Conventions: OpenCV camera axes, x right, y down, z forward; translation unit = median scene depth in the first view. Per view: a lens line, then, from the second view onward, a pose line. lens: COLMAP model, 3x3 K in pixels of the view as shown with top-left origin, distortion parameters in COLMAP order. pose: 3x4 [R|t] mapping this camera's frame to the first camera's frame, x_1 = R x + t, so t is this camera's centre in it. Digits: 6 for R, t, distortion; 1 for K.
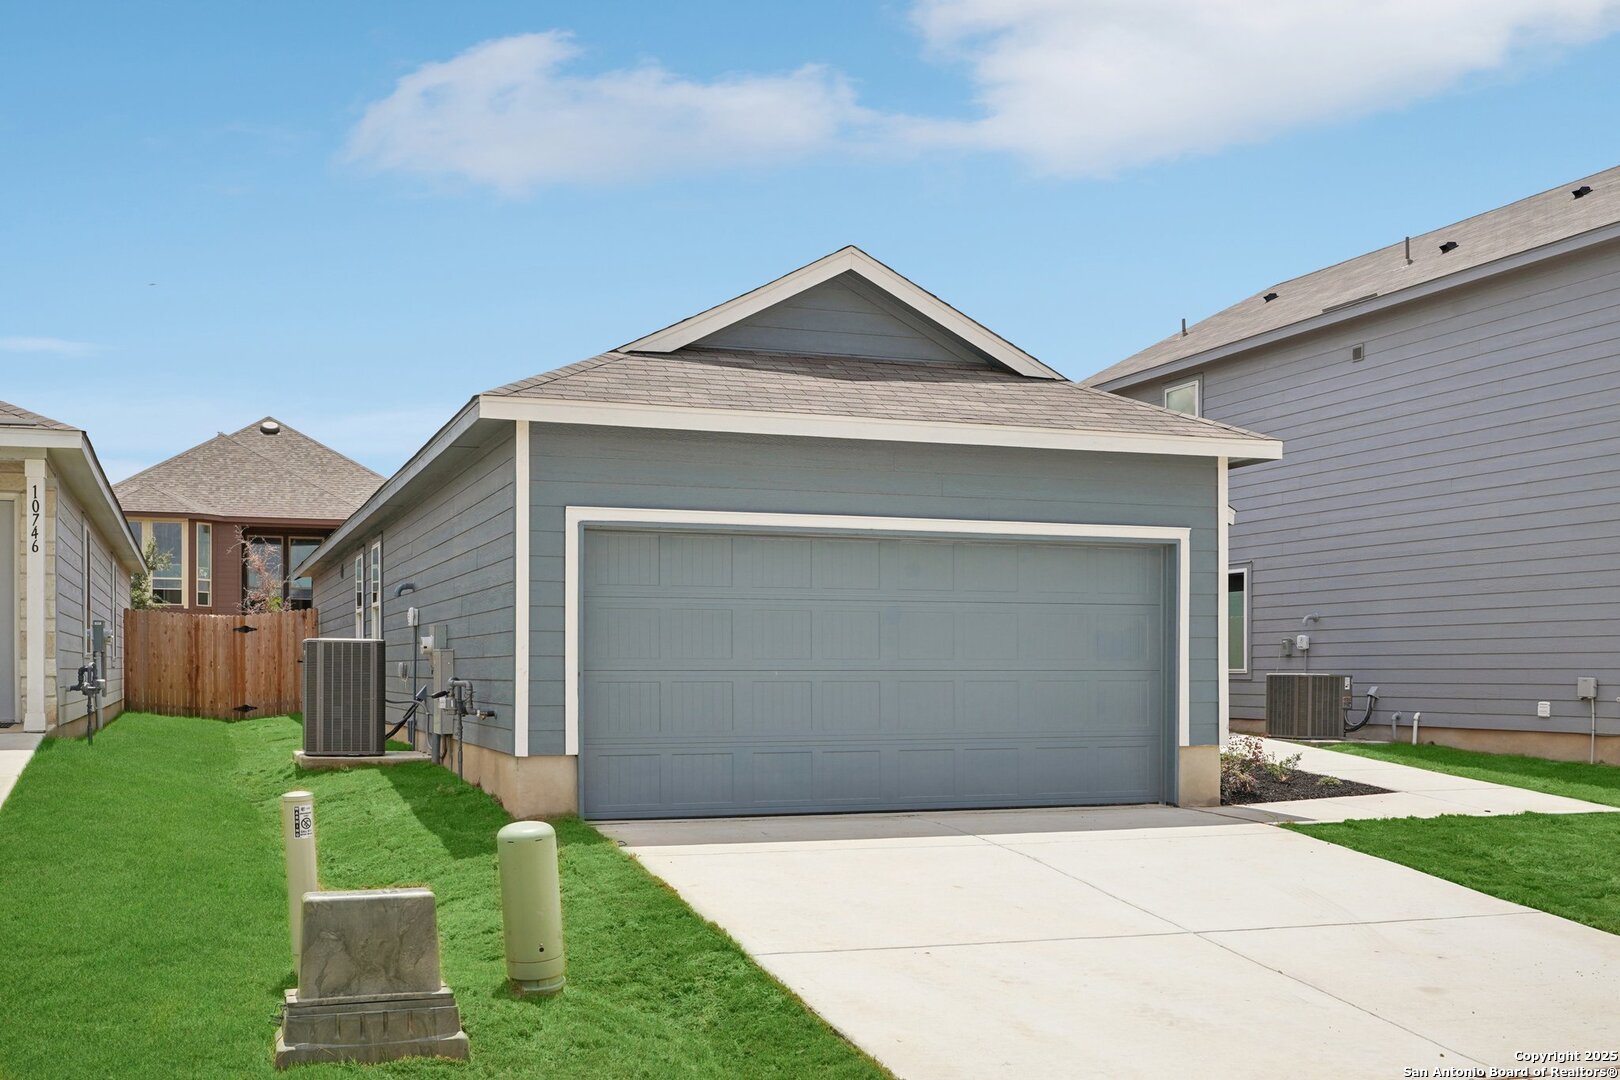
lens RADIAL K [[1658.0, 0, 745.7], [0, 1658.0, 680.6], [0, 0, 1]] dist [-0.007981, -0.009729]
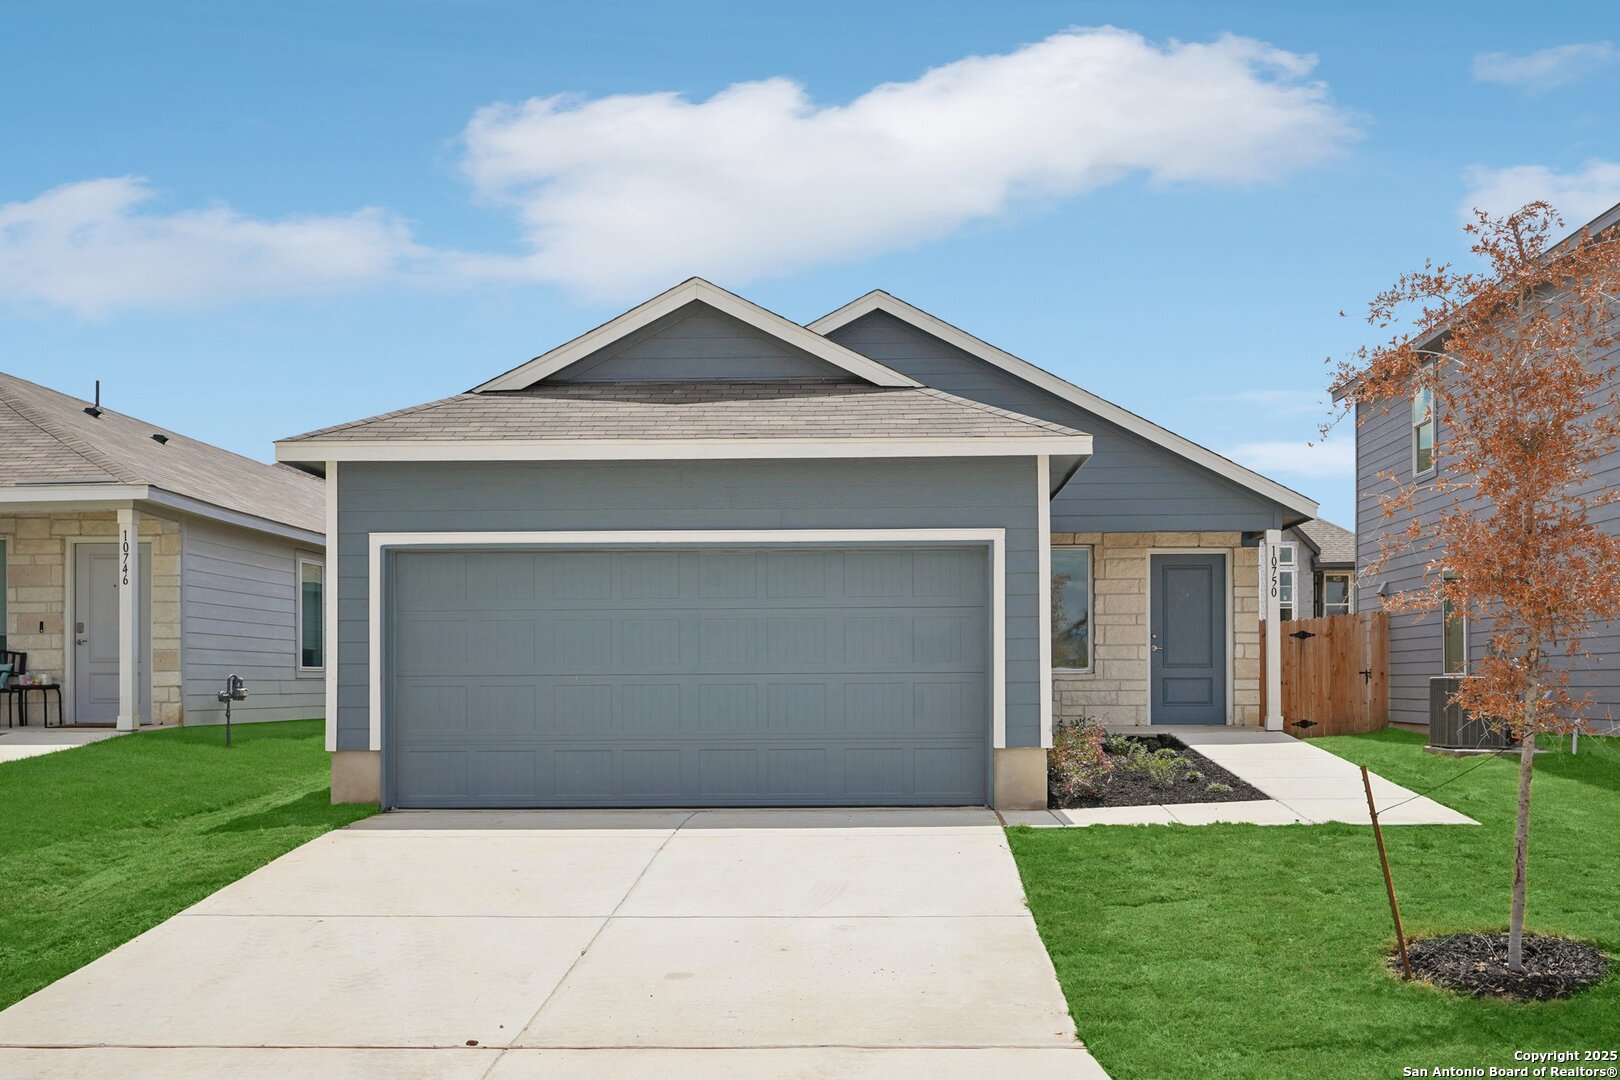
lens RADIAL K [[1657.4, 0, 839.9], [0, 1657.4, 674.6], [0, 0, 1]] dist [-0.009189, 0.013118]
pose [[0.938582, -0.008802, -0.344943, 0.510986], [0.004463, 0.999901, -0.013372, 0.007987], [0.345026, 0.011012, 0.938528, 0.034378]]
